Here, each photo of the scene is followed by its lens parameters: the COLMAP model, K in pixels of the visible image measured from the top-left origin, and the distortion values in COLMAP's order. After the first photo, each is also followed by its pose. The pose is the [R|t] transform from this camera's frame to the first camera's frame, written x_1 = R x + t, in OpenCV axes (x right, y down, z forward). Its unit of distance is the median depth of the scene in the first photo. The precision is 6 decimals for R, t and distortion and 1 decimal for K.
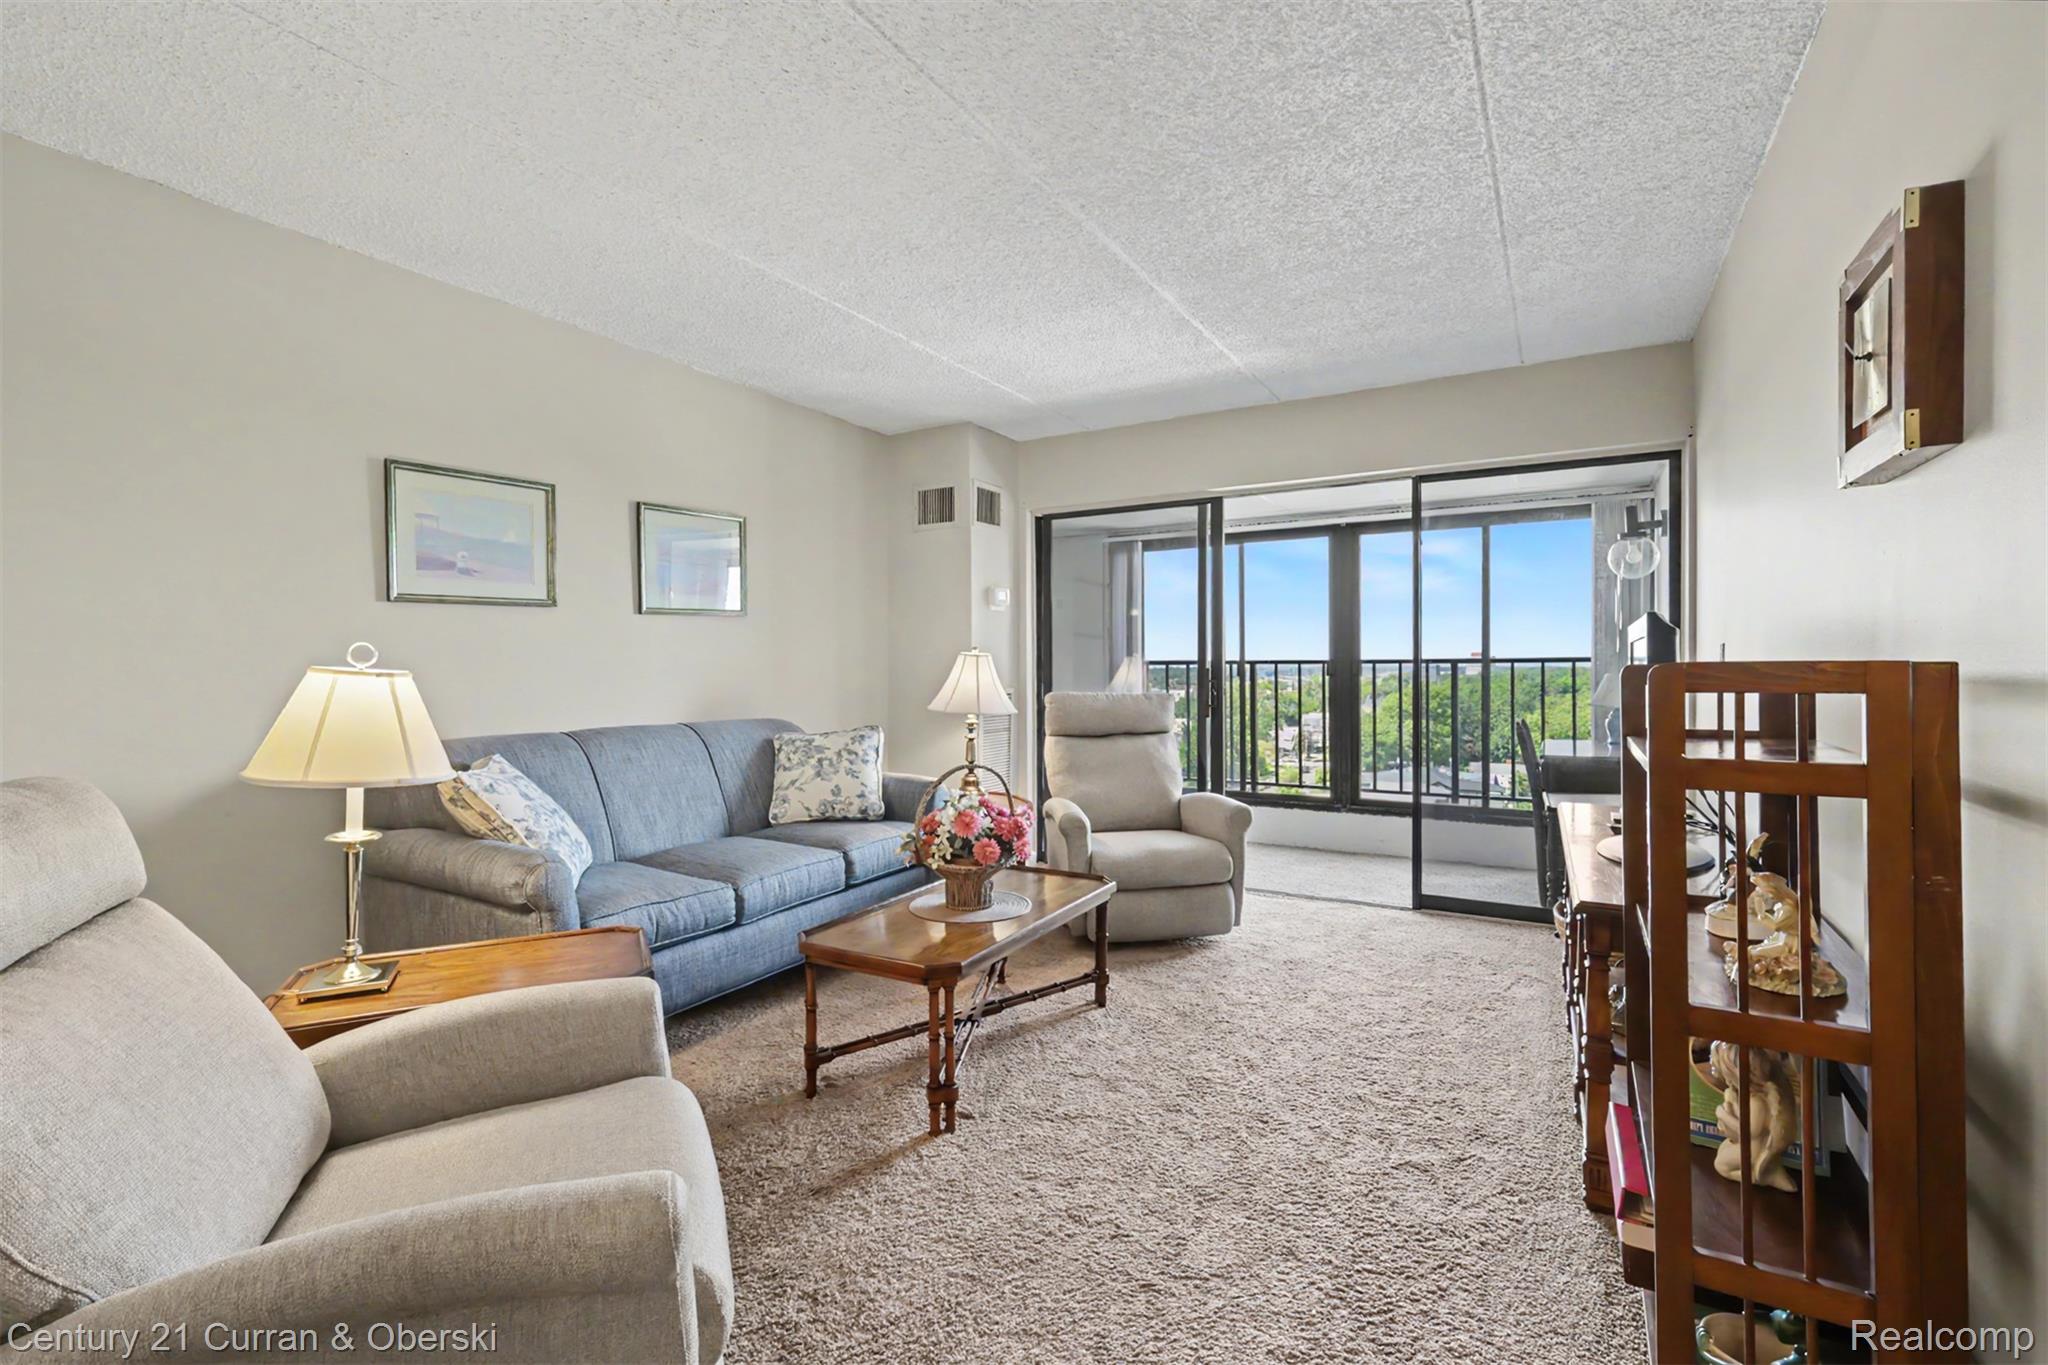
lens RADIAL K [[906.3, 0, 1026.4], [0, 906.3, 672.3], [0, 0, 1]] dist [-0.001131, -0.000223]
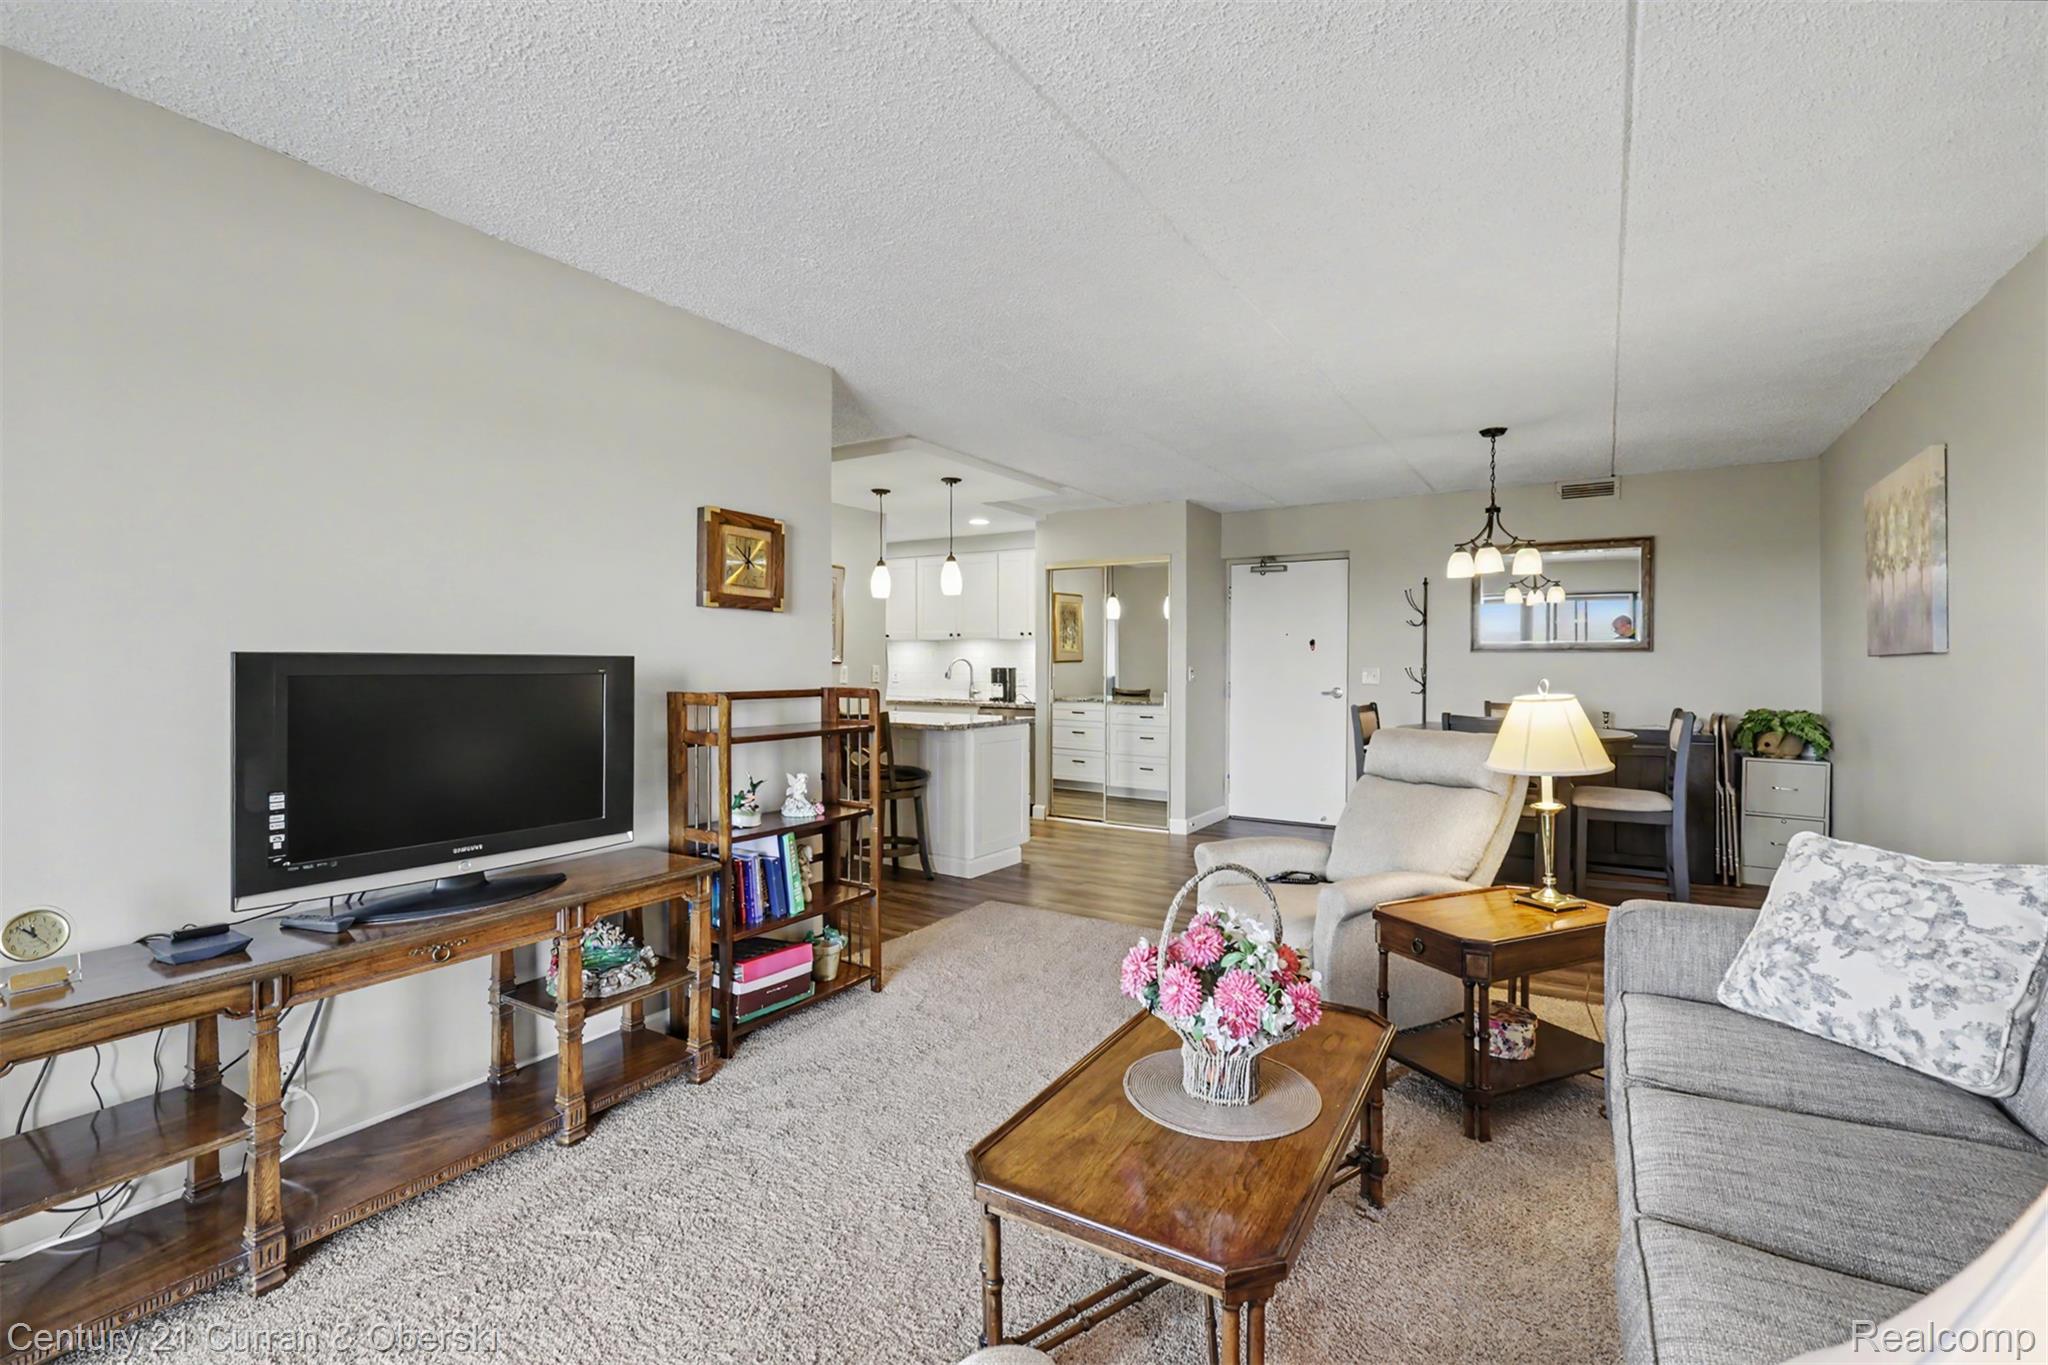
lens RADIAL K [[893.2, 0, 1026.9], [0, 893.2, 664.5], [0, 0, 1]] dist [0.000204, -0.000752]
pose [[-0.999243, 0.000891, 0.038905, 0.036310], [0.001217, 0.999964, 0.008356, -0.034409], [-0.038896, 0.008397, -0.999208, 1.235186]]
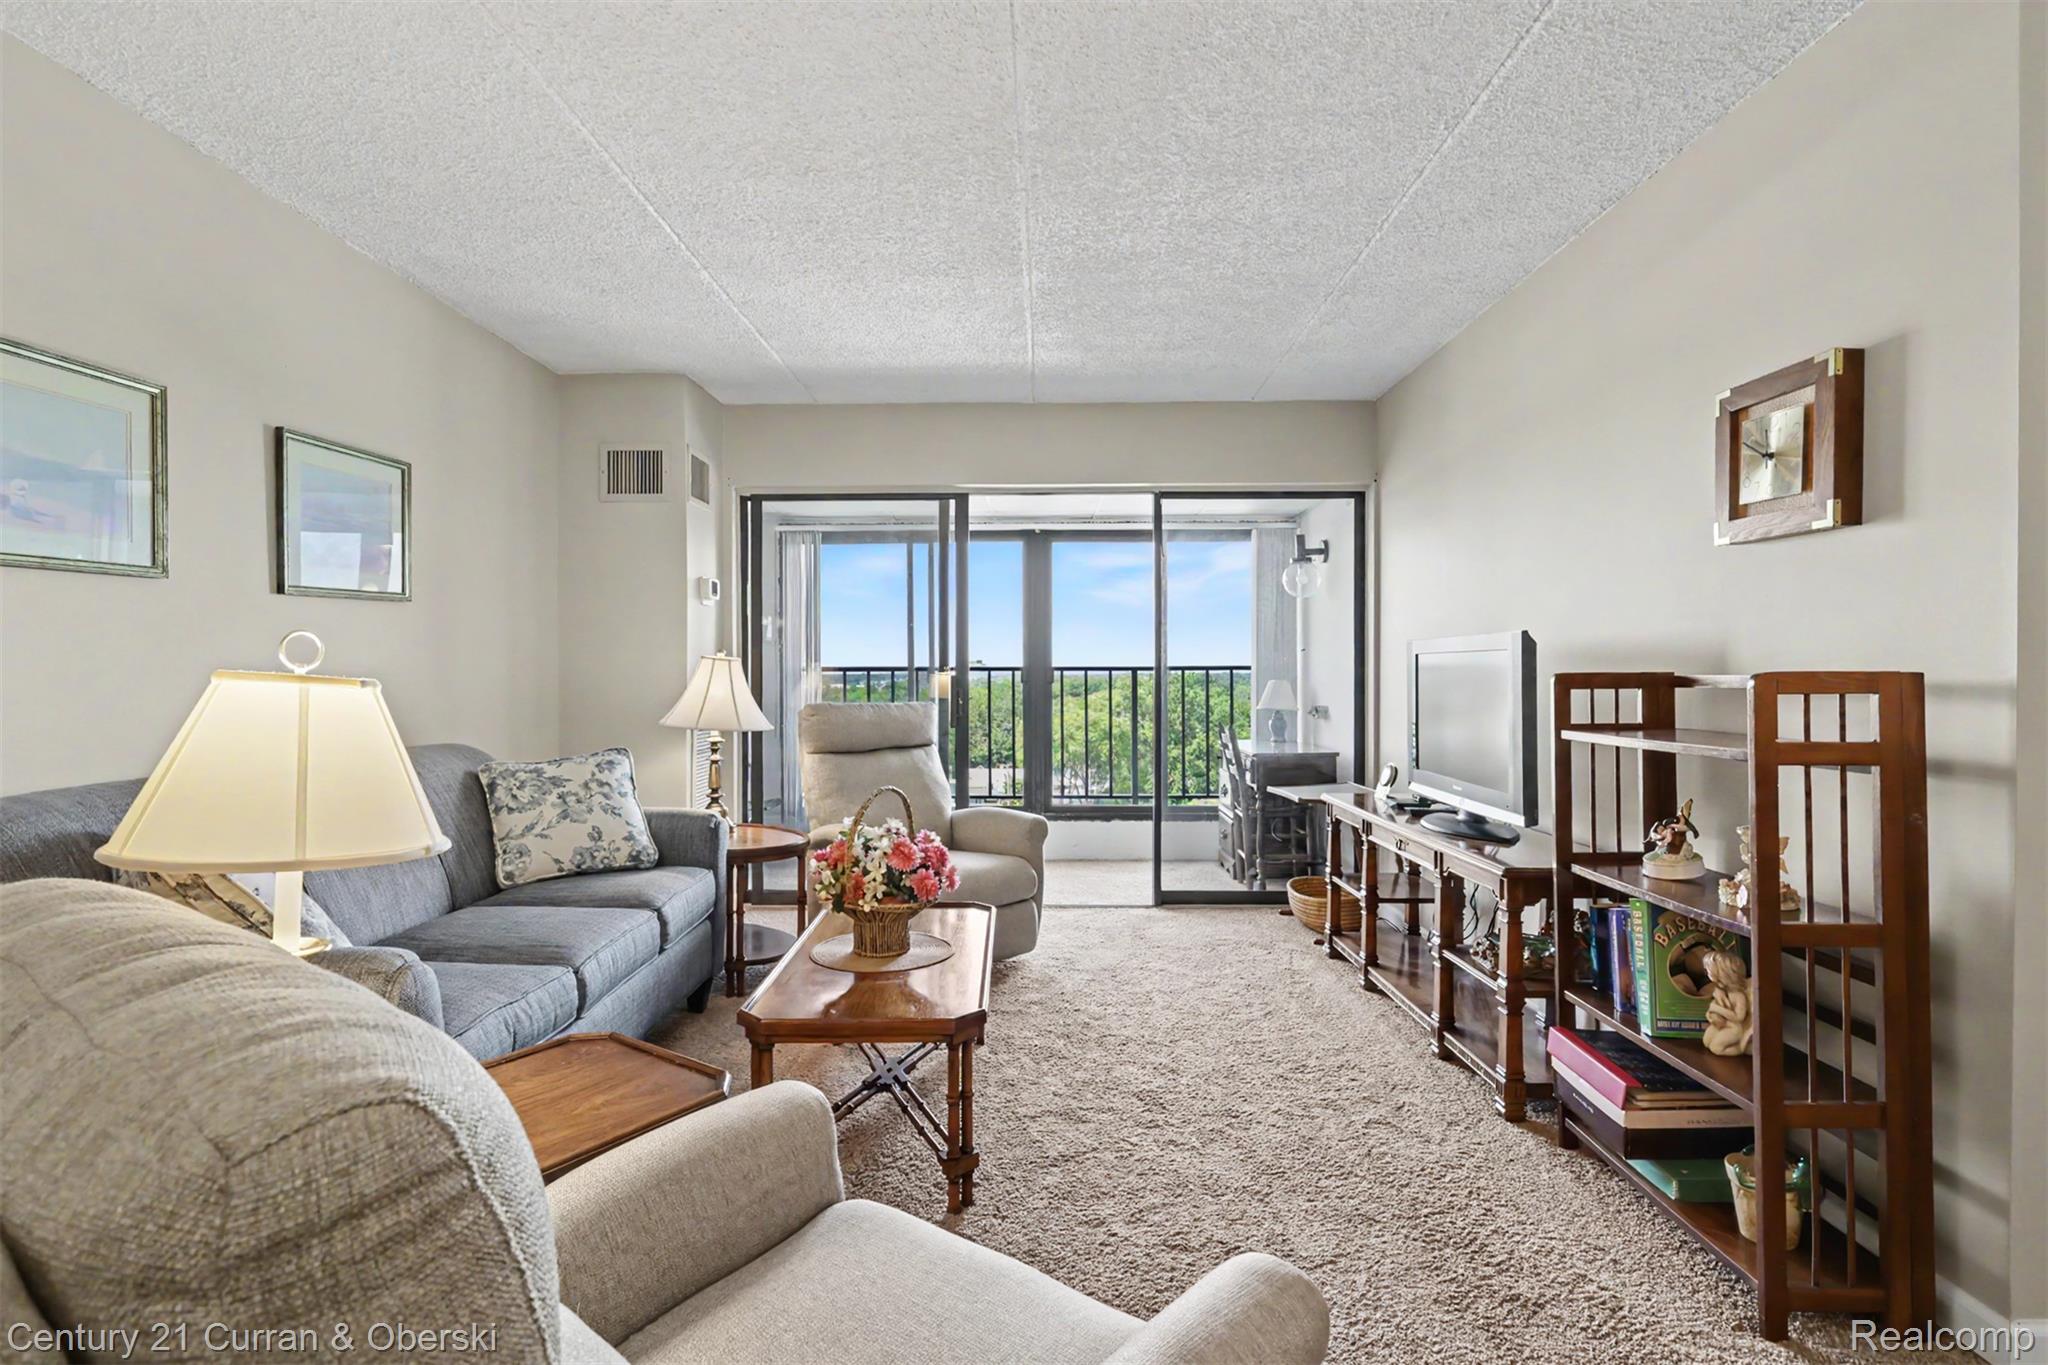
lens RADIAL K [[1002.8, 0, 1027.0], [0, 1002.8, 678.9], [0, 0, 1]] dist [0.000951, 0.000421]
pose [[0.868693, -0.000933, 0.495350, -0.314702], [0.001383, 0.999999, -0.000542, -0.000122], [-0.495349, 0.001156, 0.868693, 0.079384]]
